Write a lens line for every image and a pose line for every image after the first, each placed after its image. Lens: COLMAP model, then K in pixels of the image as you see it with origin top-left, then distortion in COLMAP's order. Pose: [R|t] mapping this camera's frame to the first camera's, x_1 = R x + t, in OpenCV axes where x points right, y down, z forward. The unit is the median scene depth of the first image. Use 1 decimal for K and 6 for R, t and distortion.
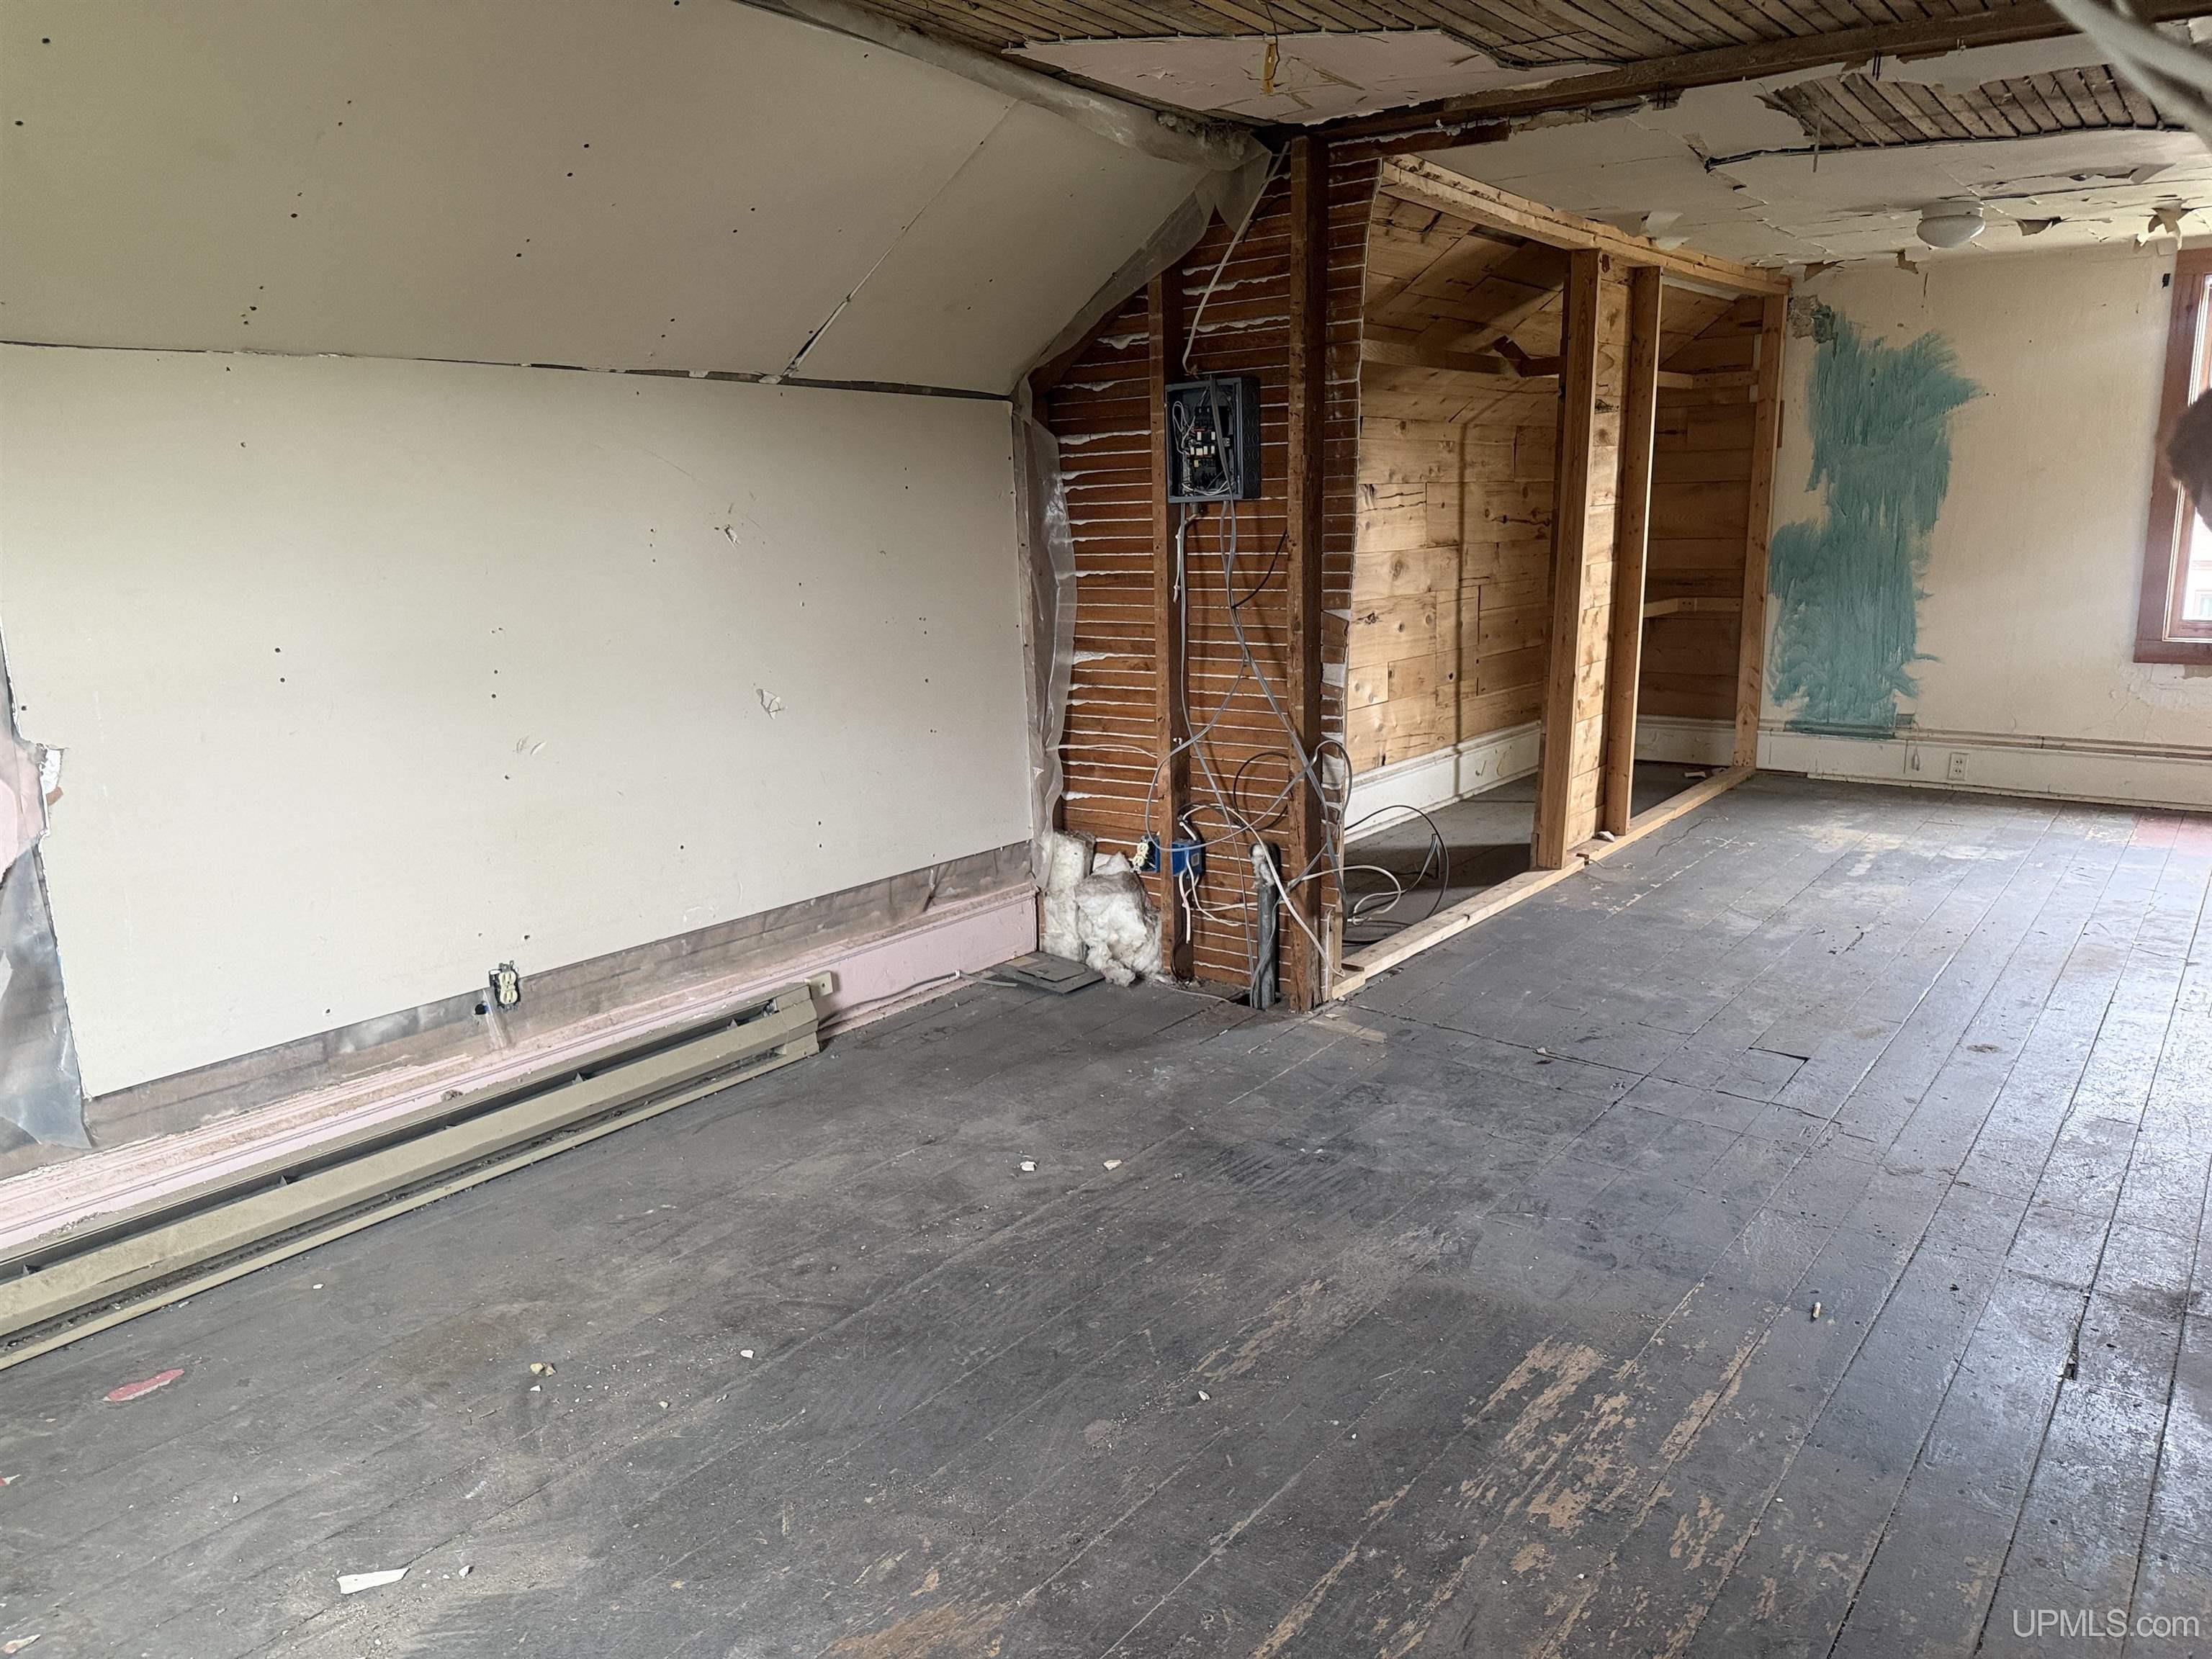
lens RADIAL K [[1552.1, 0, 1111.7], [0, 1552.1, 834.1], [0, 0, 1]] dist [0.058268, -0.077419]
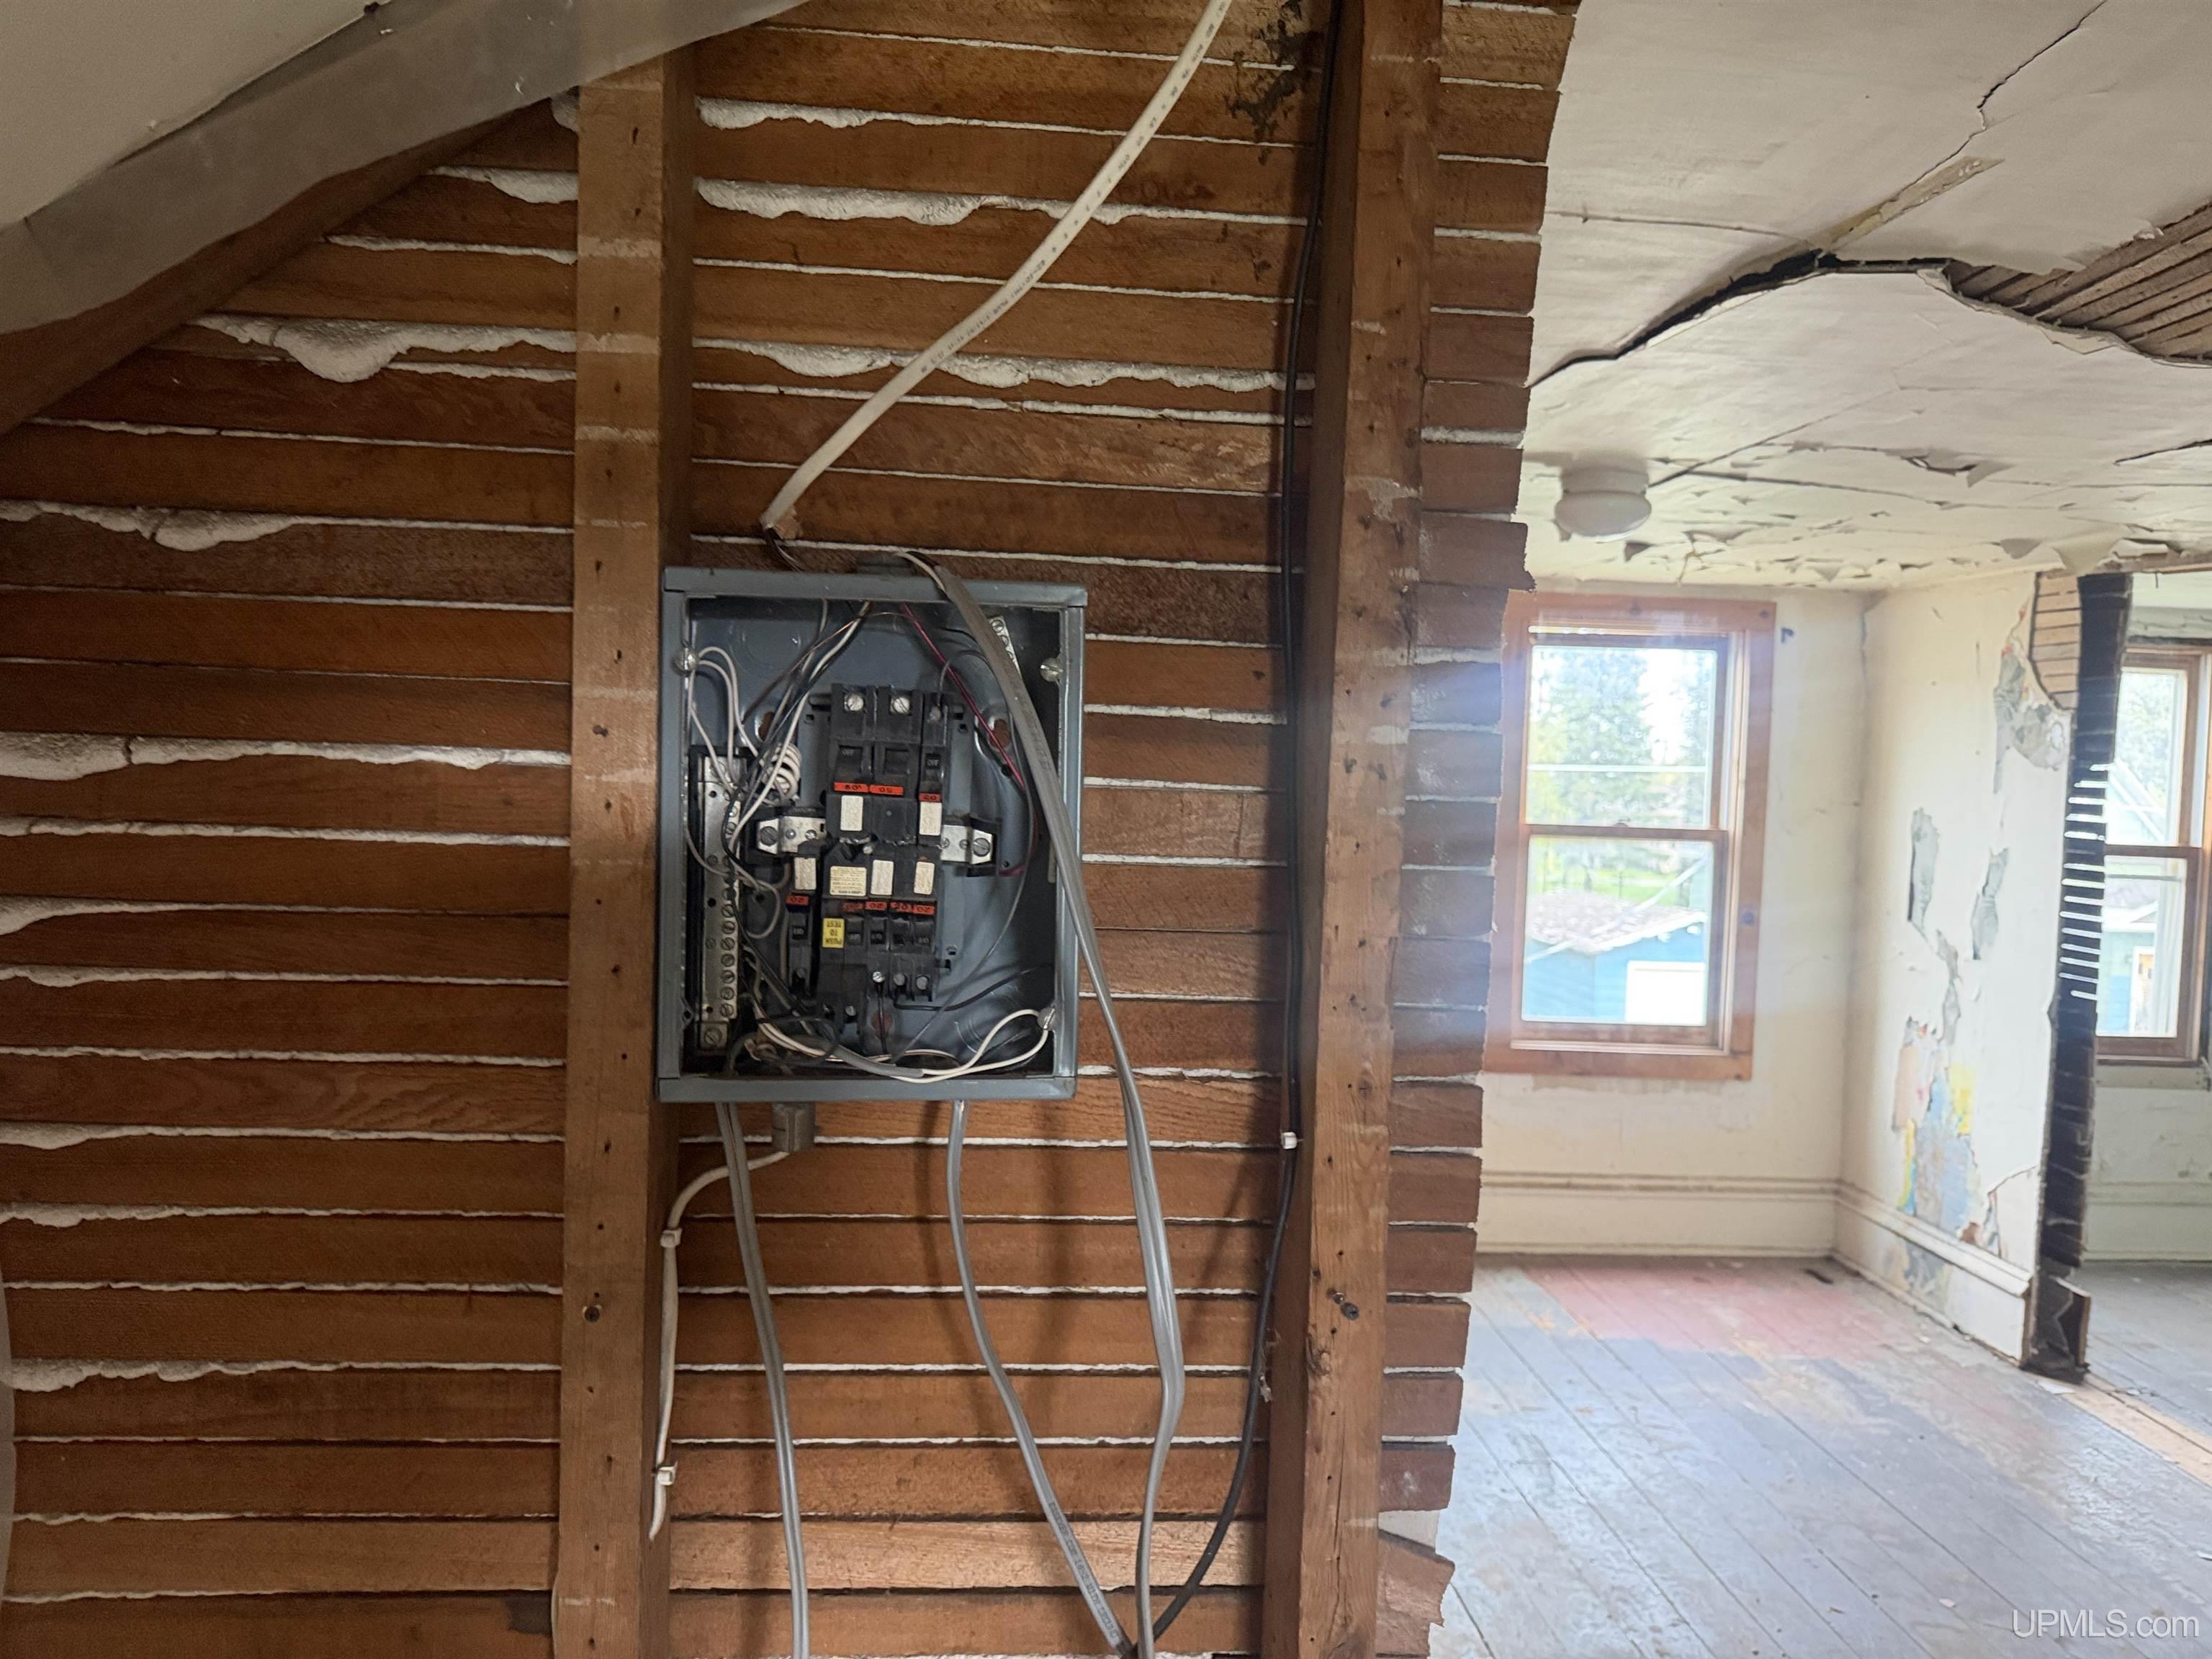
lens RADIAL K [[1552.1, 0, 1166.7], [0, 1552.1, 858.0], [0, 0, 1]] dist [0.058268, -0.077419]
pose [[0.724330, 0.019647, 0.689174, -0.038712], [0.089618, 0.988430, -0.122368, -0.134017], [-0.683605, 0.150398, 0.714189, 0.499284]]
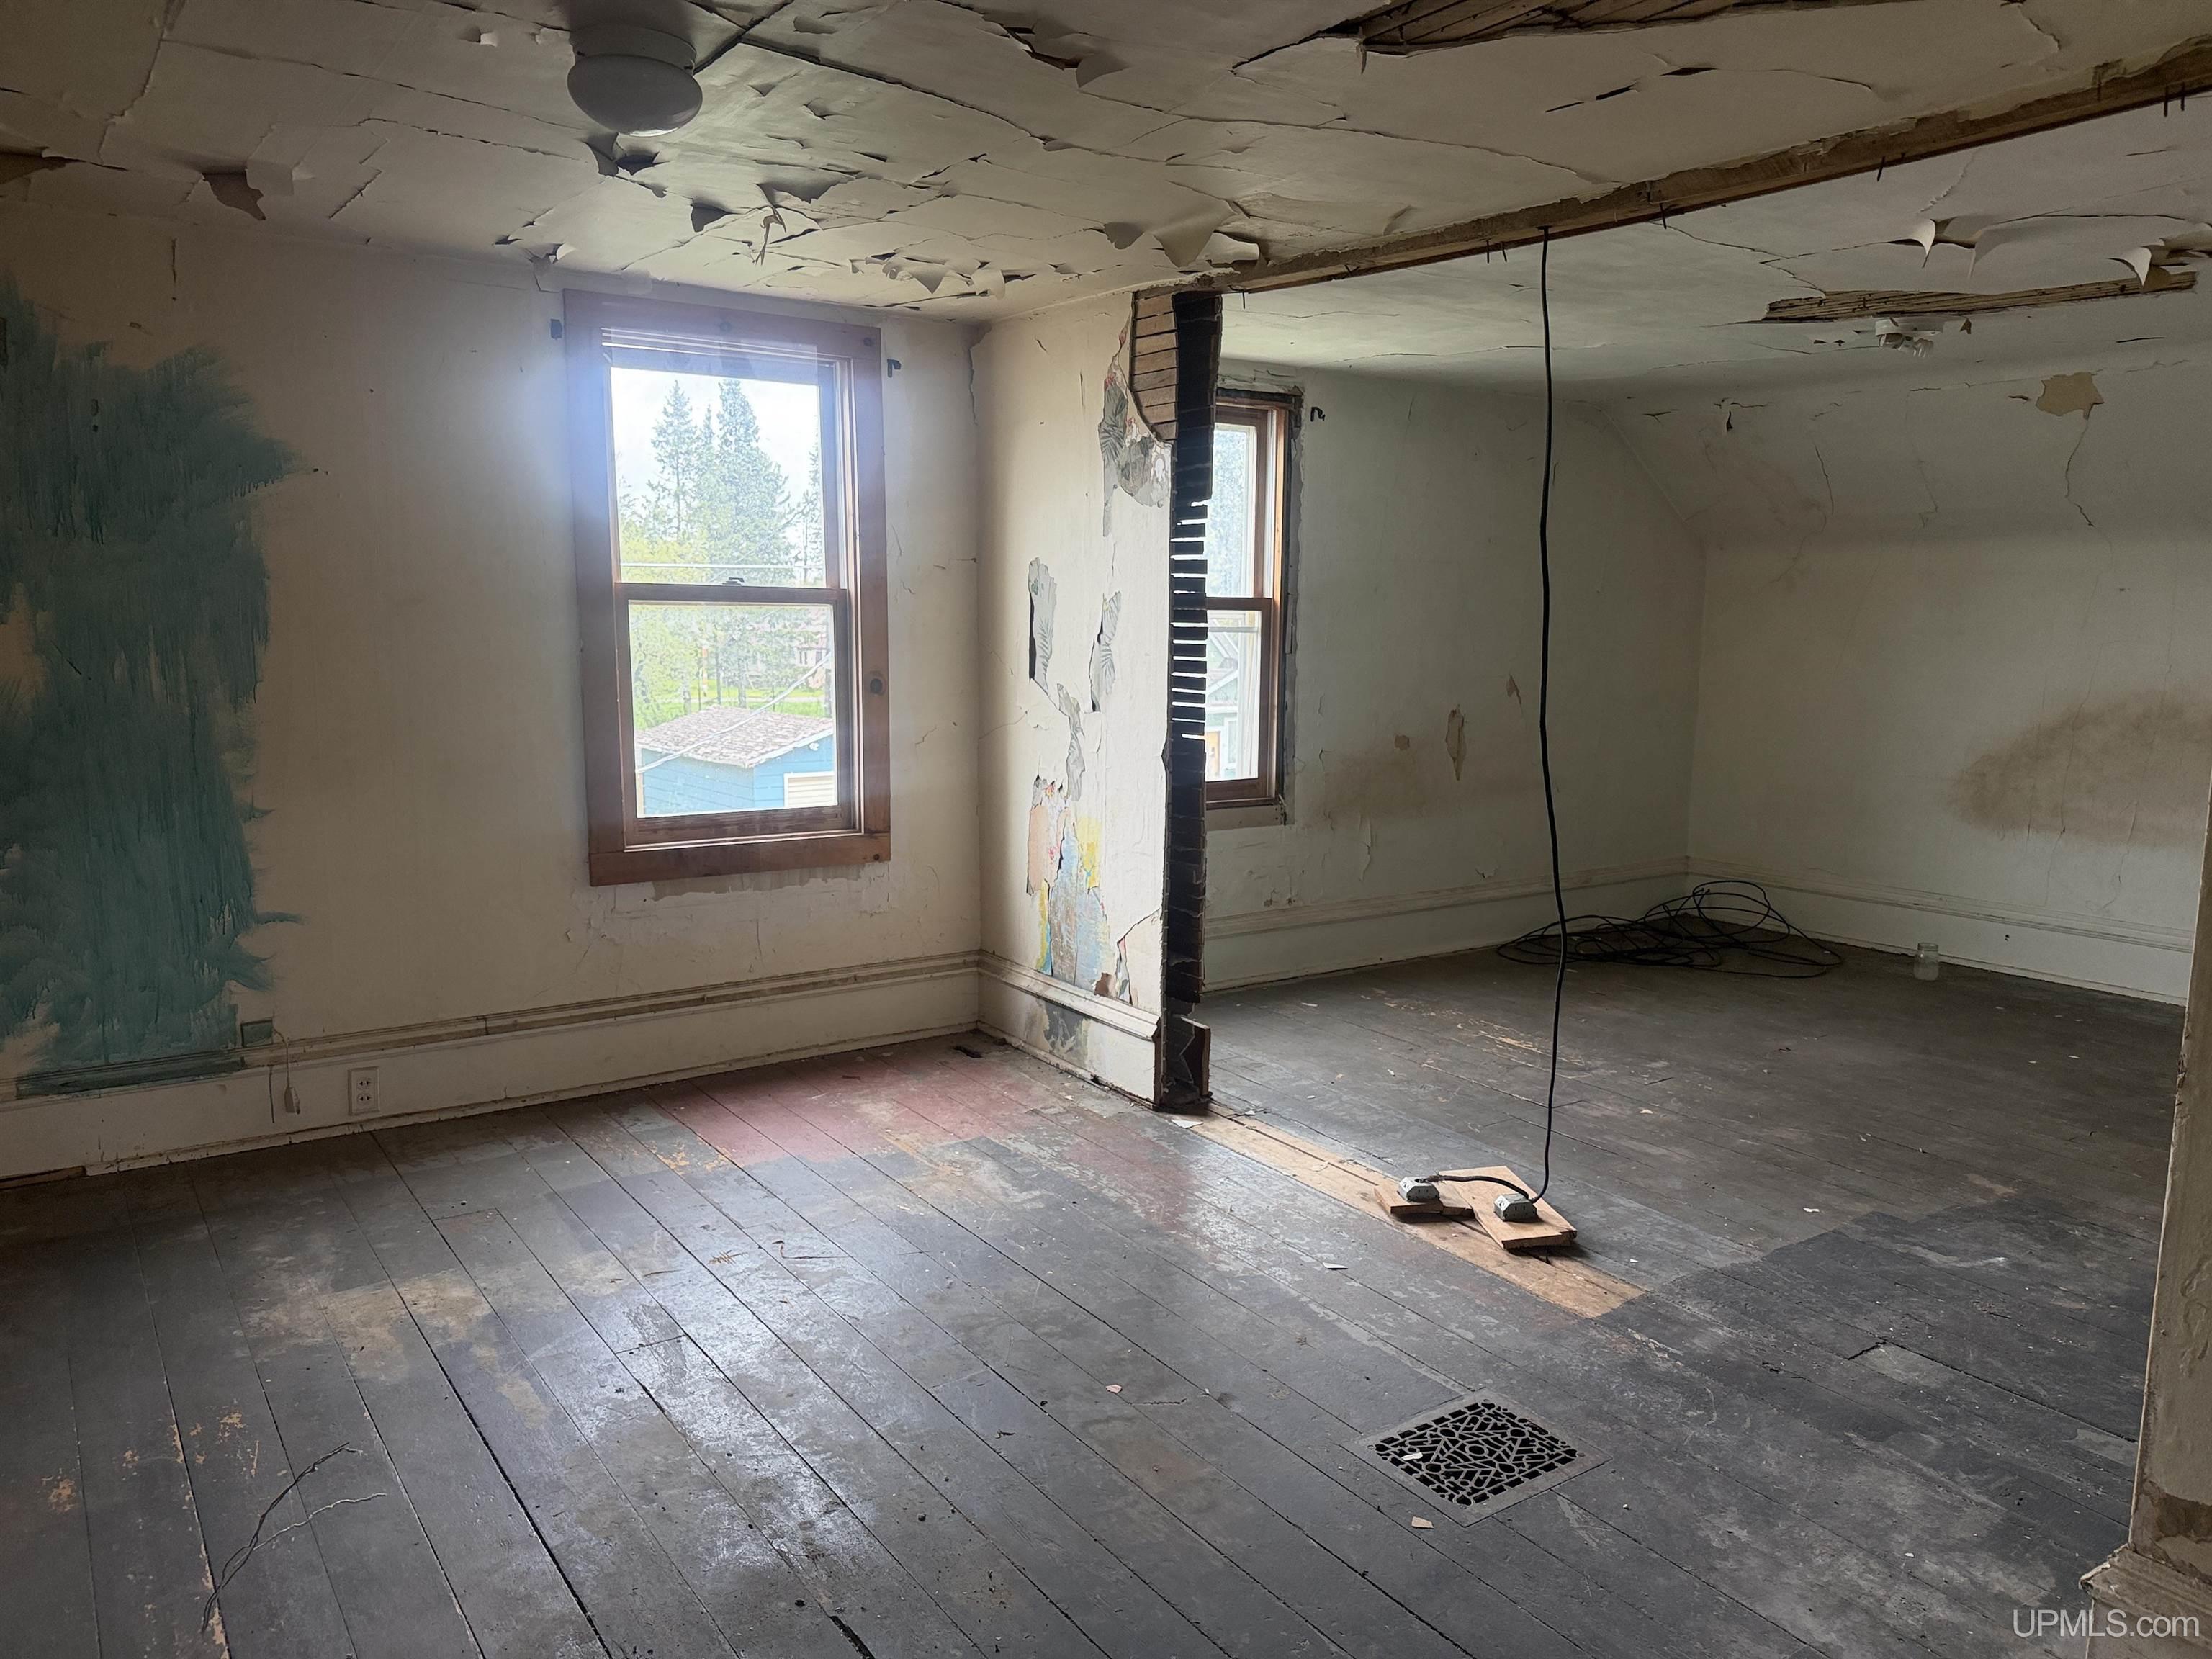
lens RADIAL K [[1552.1, 0, 1114.1], [0, 1552.1, 823.2], [0, 0, 1]] dist [0.058268, -0.077419]
pose [[0.303130, -0.100509, 0.947634, 0.078471], [0.184243, 0.981841, 0.045201, -0.121337], [-0.934969, 0.160893, 0.316143, 0.553045]]
